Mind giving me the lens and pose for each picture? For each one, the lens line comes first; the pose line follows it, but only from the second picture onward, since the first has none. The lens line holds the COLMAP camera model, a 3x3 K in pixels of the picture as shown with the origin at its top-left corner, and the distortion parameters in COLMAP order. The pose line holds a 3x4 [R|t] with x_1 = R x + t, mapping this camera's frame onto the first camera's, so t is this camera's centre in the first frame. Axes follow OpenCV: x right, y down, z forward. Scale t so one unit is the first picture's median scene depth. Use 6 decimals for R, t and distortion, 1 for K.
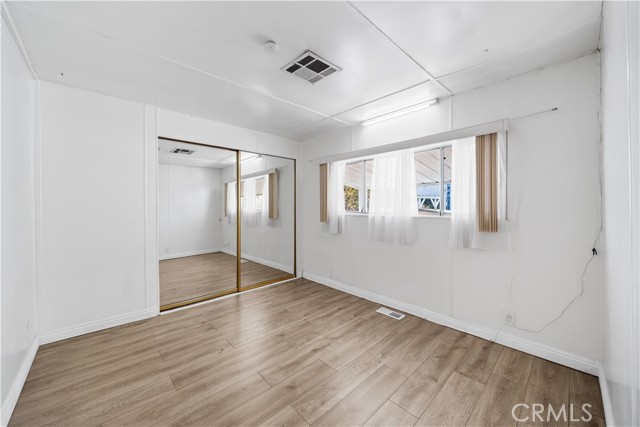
lens RADIAL K [[239.5, 0, 320.6], [0, 239.5, 204.5], [0, 0, 1]] dist [-0.000134, -0.000019]
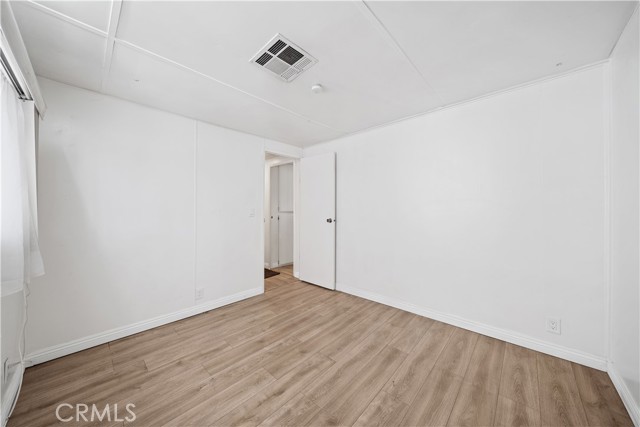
lens RADIAL K [[219.5, 0, 322.9], [0, 219.5, 211.3], [0, 0, 1]] dist [-0.001744, -0.000217]
pose [[-0.997171, 0.008356, -0.074701, -0.128899], [0.008372, 0.999965, 0.000099, 0.007391], [0.074700, -0.000527, -0.997206, 1.949952]]
